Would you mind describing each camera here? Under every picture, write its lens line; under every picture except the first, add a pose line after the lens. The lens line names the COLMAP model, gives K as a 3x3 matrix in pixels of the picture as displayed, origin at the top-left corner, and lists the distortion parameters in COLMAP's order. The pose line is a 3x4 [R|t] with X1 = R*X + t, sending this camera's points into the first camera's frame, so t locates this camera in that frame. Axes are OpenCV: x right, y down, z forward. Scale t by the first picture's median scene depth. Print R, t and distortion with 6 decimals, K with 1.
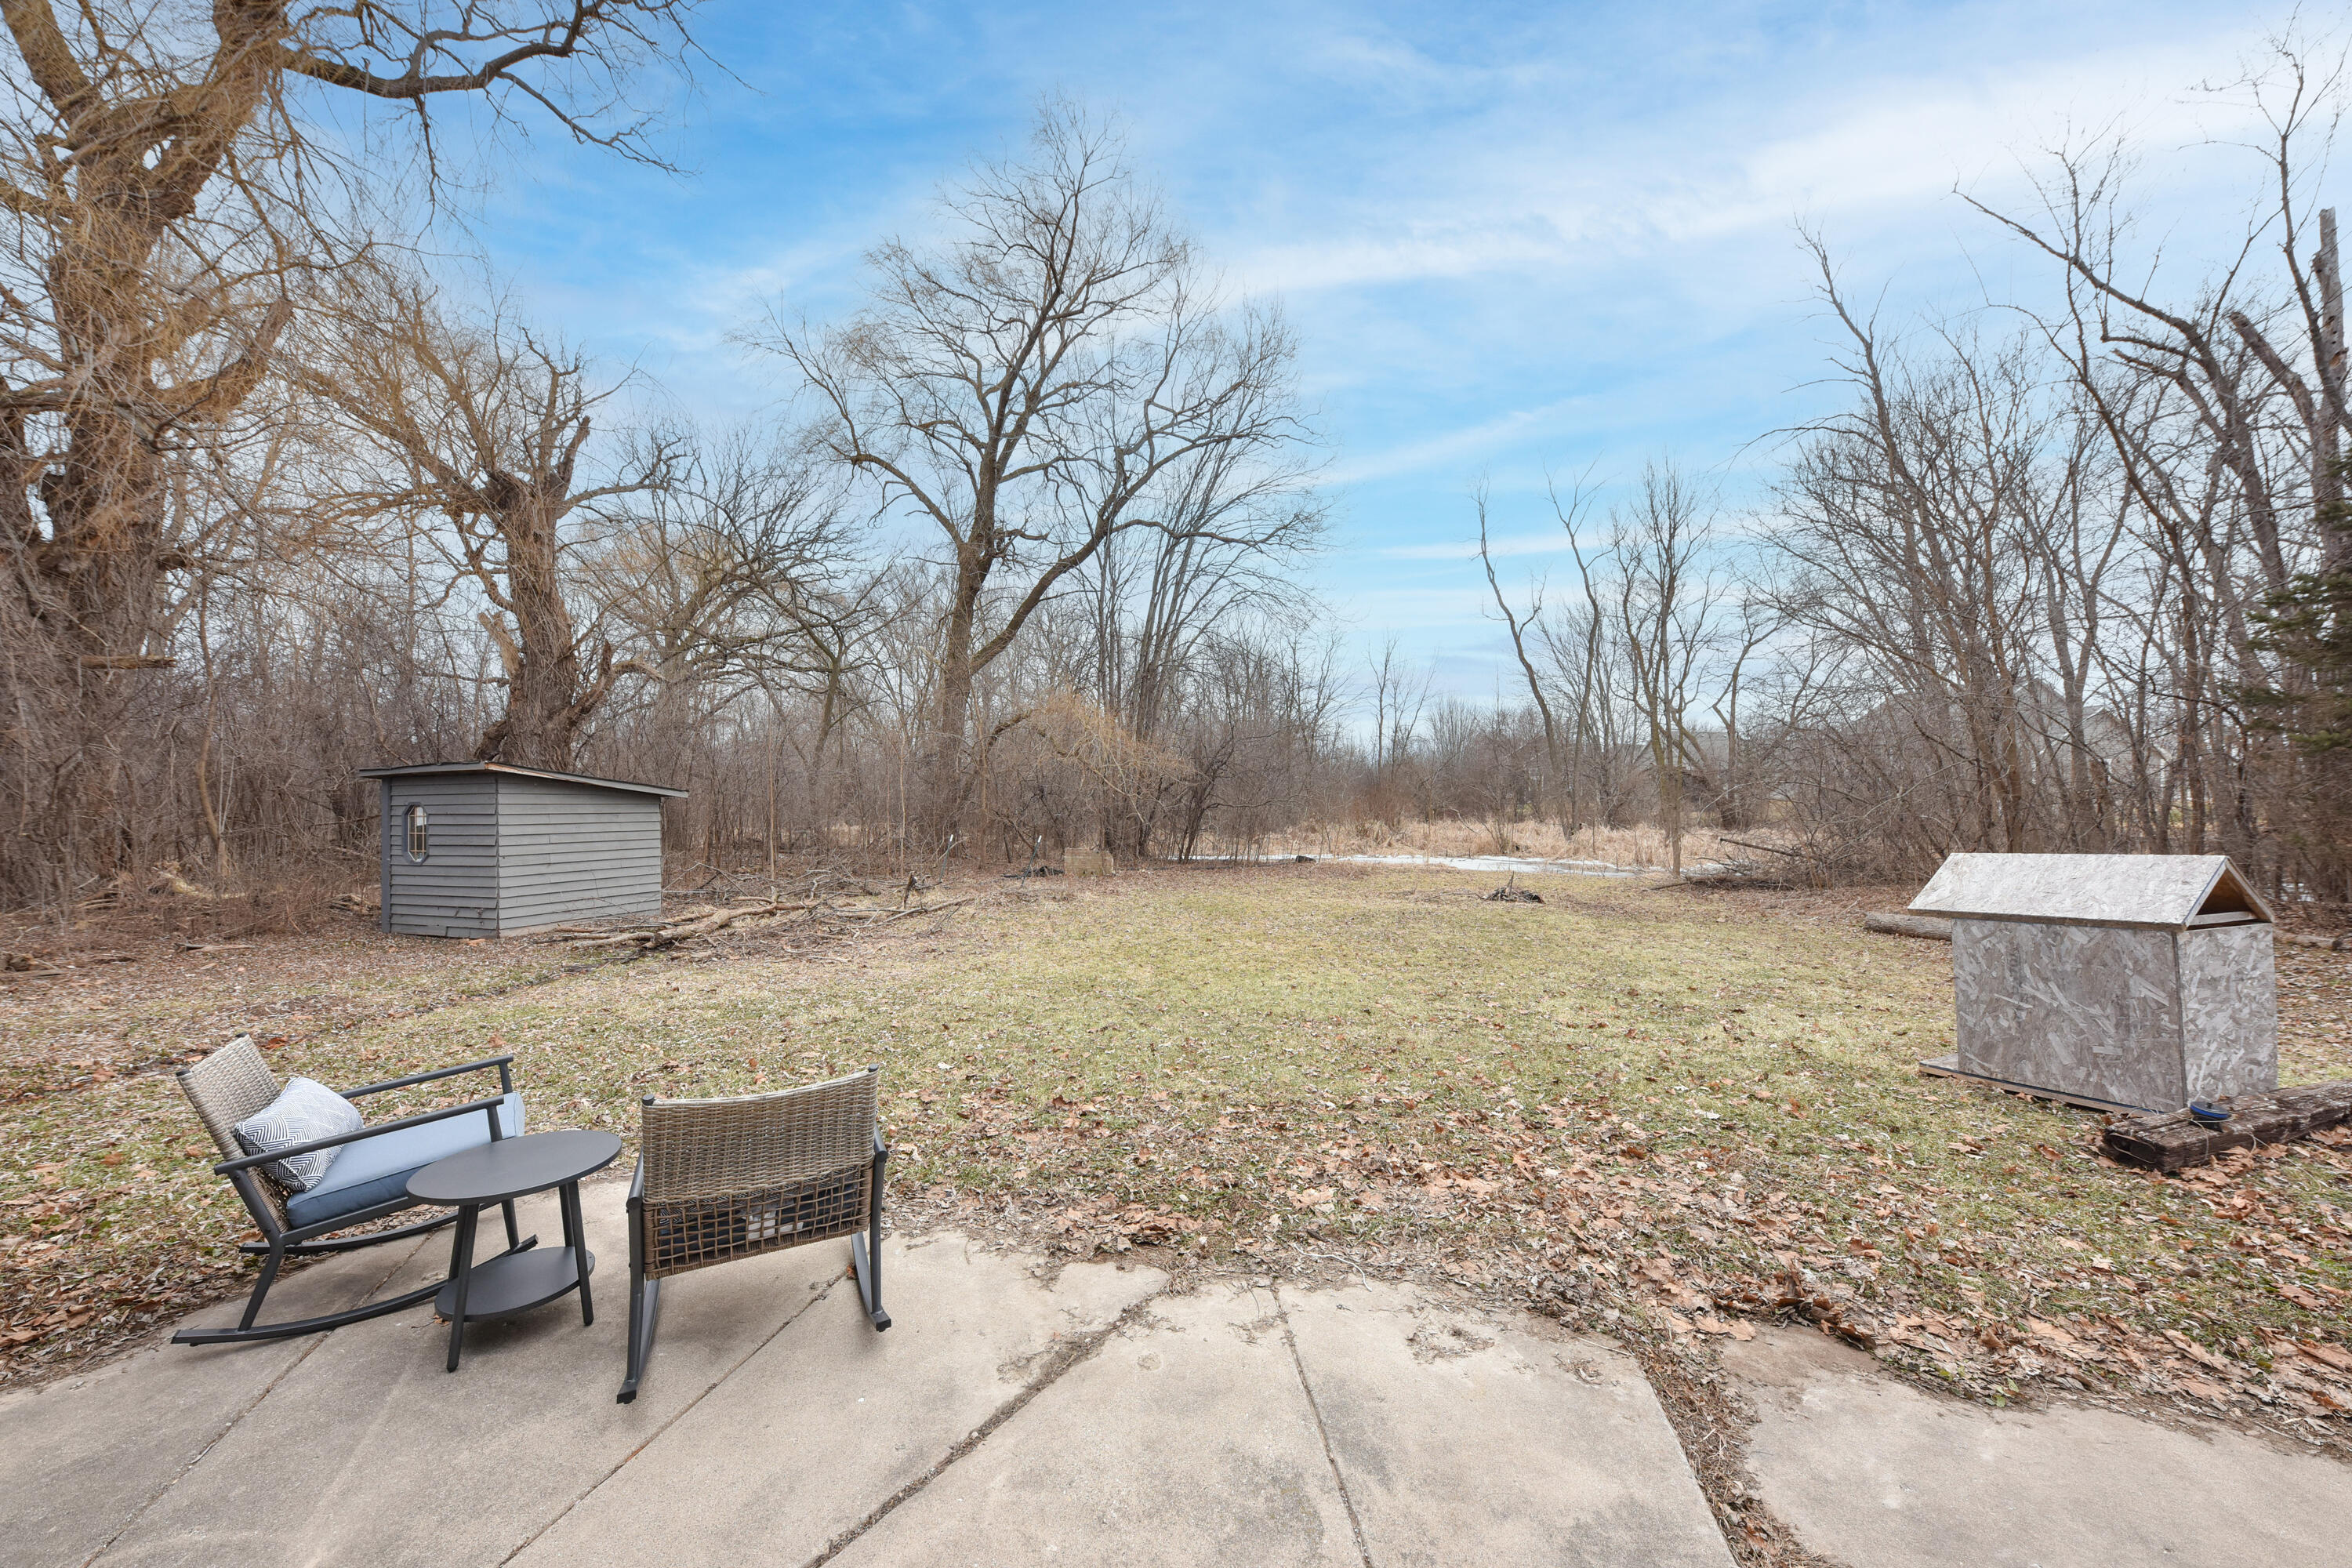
lens RADIAL K [[822.7, 0, 1172.9], [0, 822.7, 783.3], [0, 0, 1]] dist [-0.000413, -0.000005]
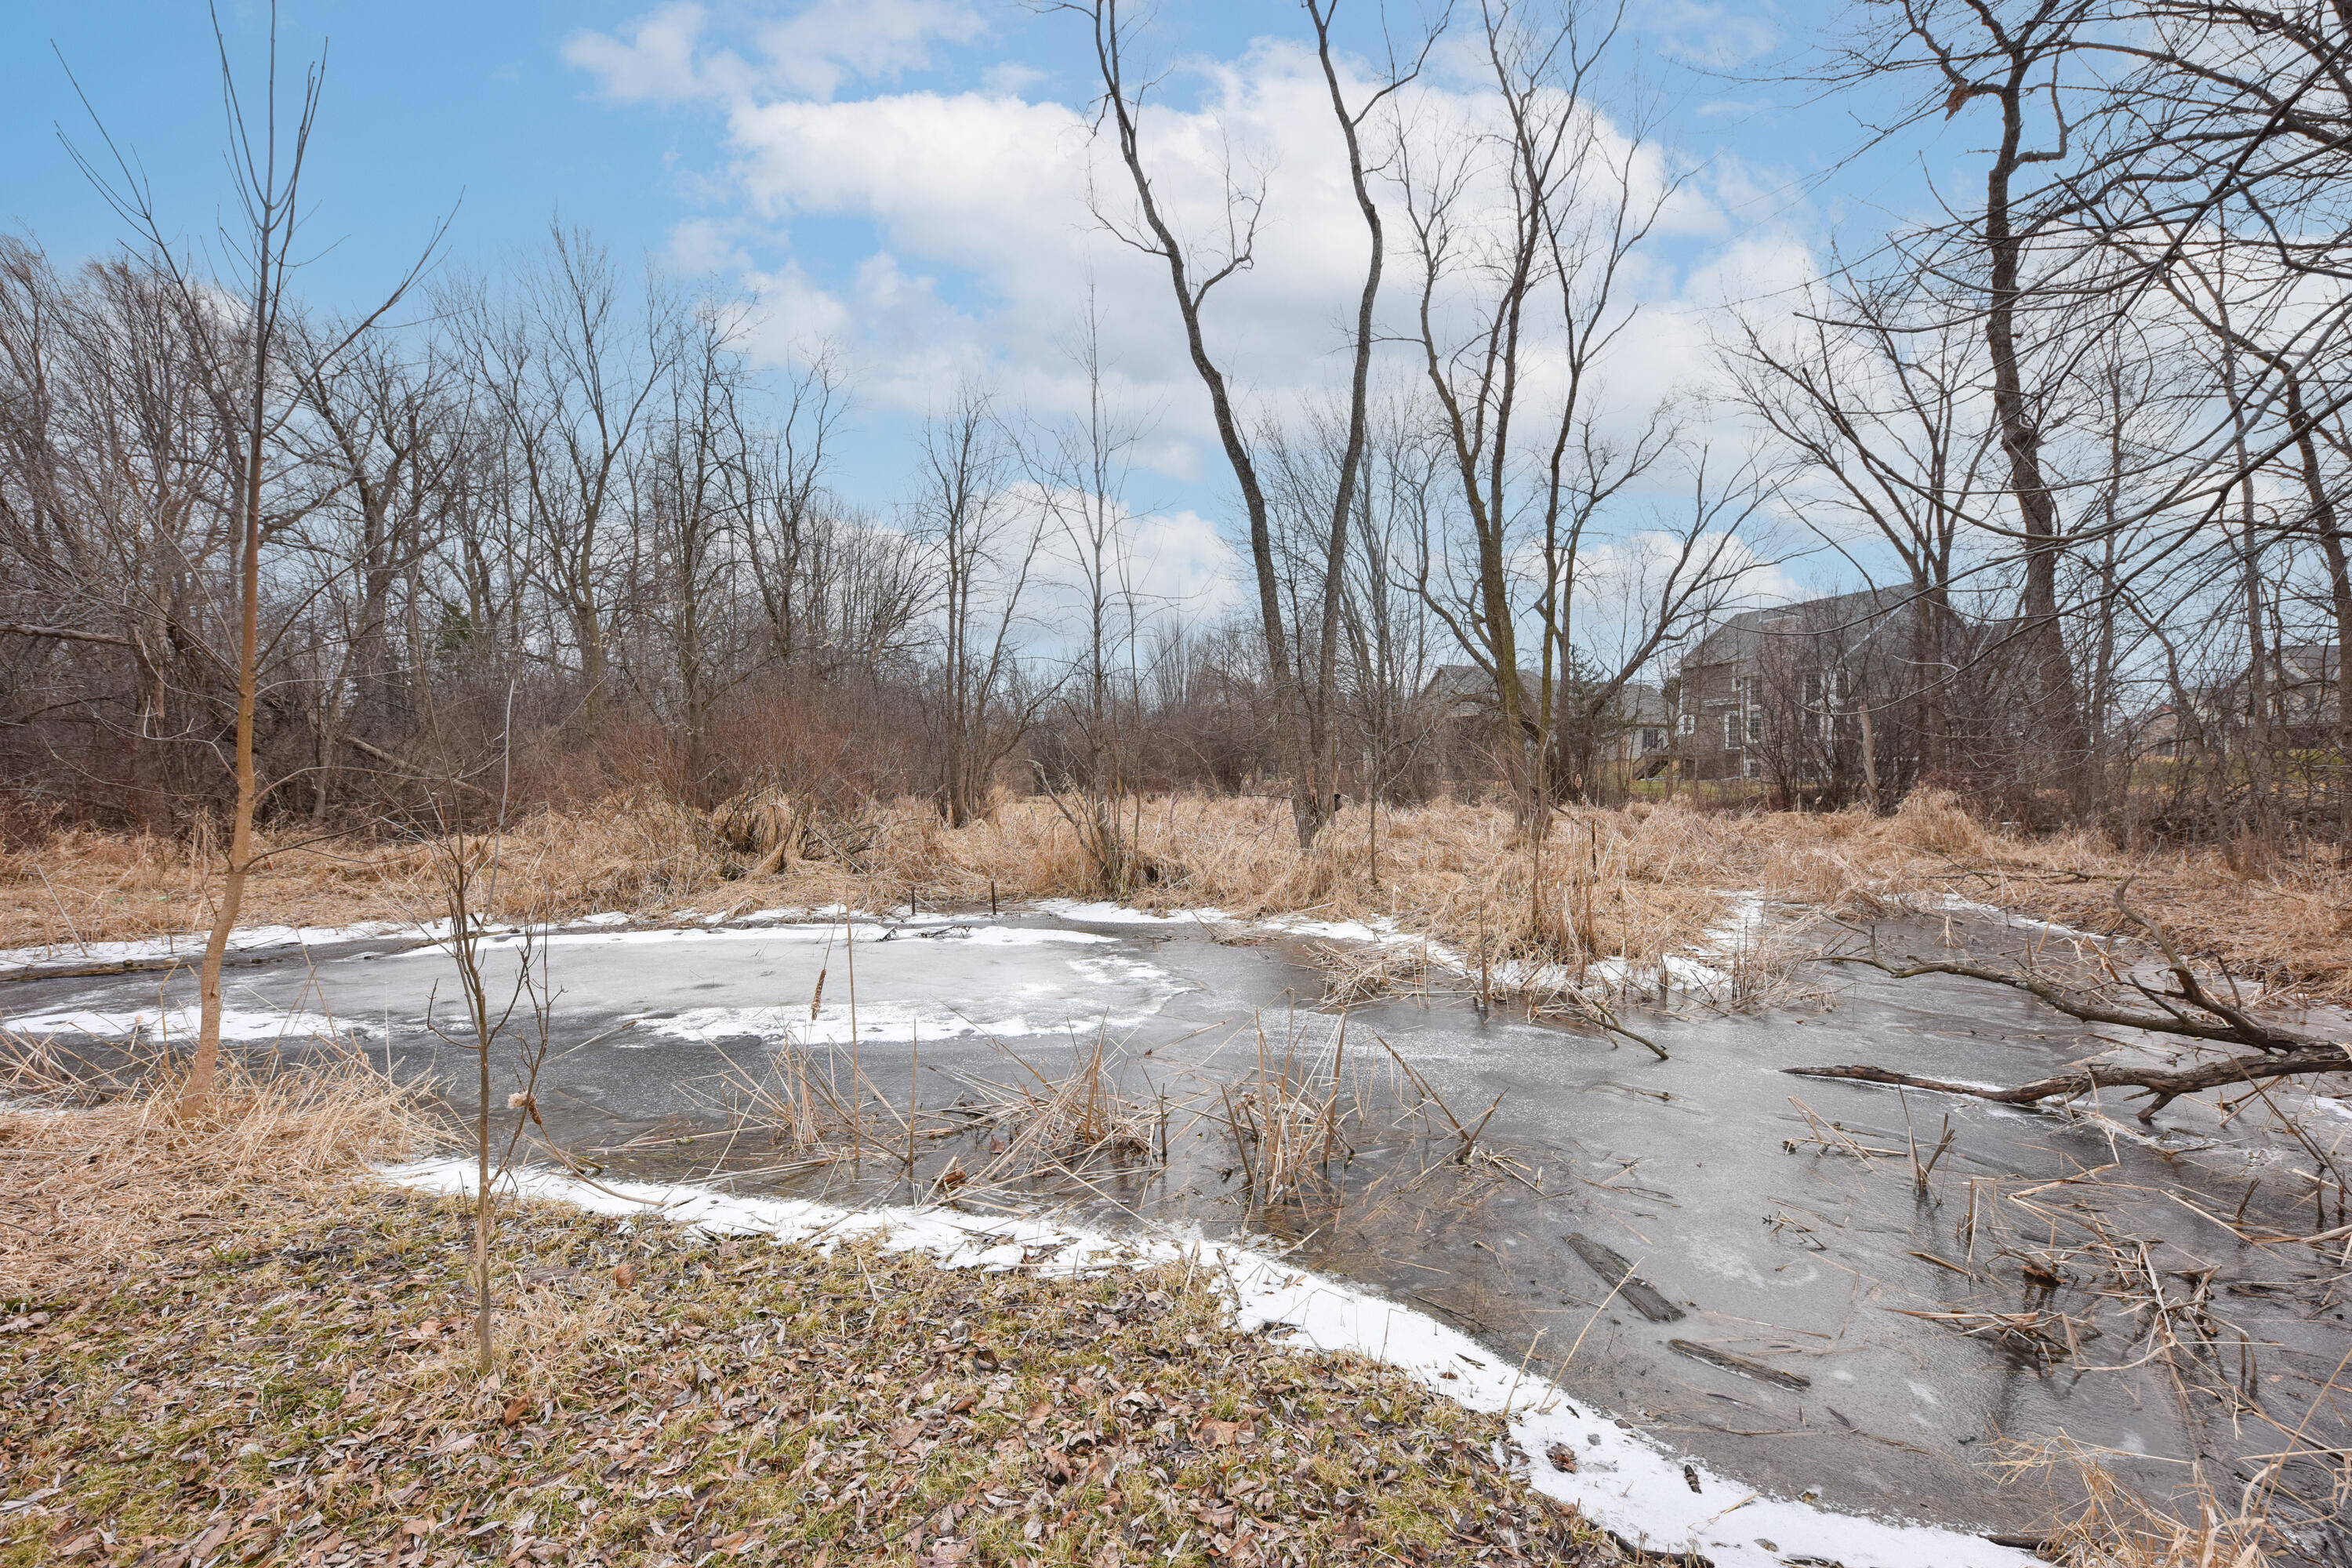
lens RADIAL K [[1016.2, 0, 1176.0], [0, 1016.2, 775.9], [0, 0, 1]] dist [0.000427, 0.000013]
pose [[0.954507, -0.003939, 0.298164, 0.263629], [-0.005044, 0.999556, 0.029353, 0.024289], [-0.298147, -0.029521, 0.954063, 0.530784]]
